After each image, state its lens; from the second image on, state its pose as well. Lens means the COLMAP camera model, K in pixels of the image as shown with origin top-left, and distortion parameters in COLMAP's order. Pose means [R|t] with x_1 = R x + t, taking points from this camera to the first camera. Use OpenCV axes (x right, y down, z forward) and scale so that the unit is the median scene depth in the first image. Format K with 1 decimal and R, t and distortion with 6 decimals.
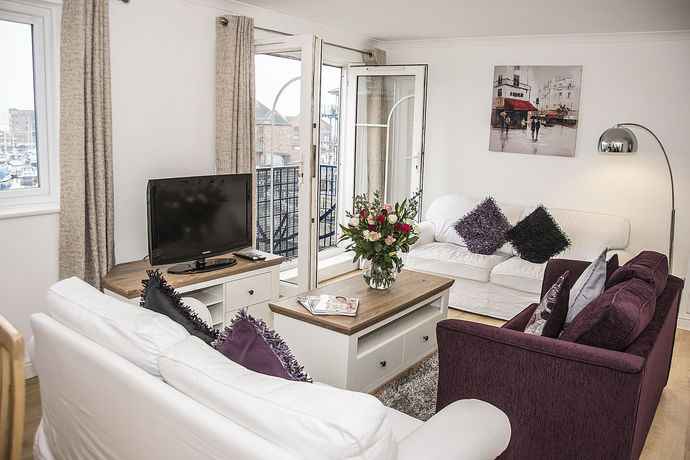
lens RADIAL K [[539.2, 0, 344.7], [0, 539.2, 231.5], [0, 0, 1]] dist [-0.104855, 0.005647]
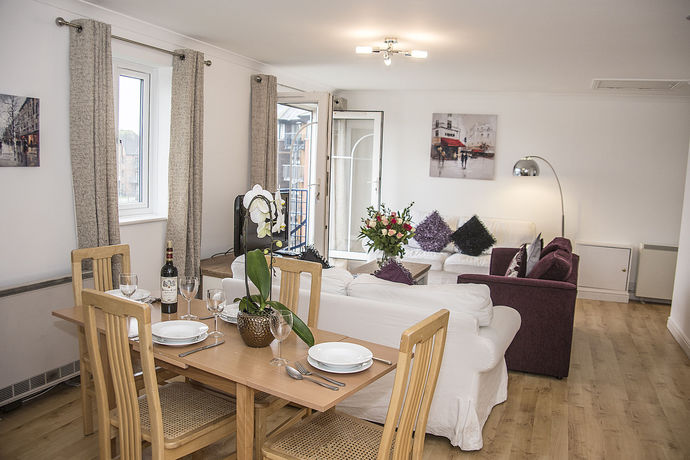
lens RADIAL K [[533.5, 0, 346.5], [0, 533.5, 232.3], [0, 0, 1]] dist [-0.072990, -0.002482]
pose [[0.974131, -0.025336, 0.224560, -0.253605], [0.036986, 0.998171, -0.047824, 0.047607], [-0.222938, 0.054892, 0.973286, -0.259709]]
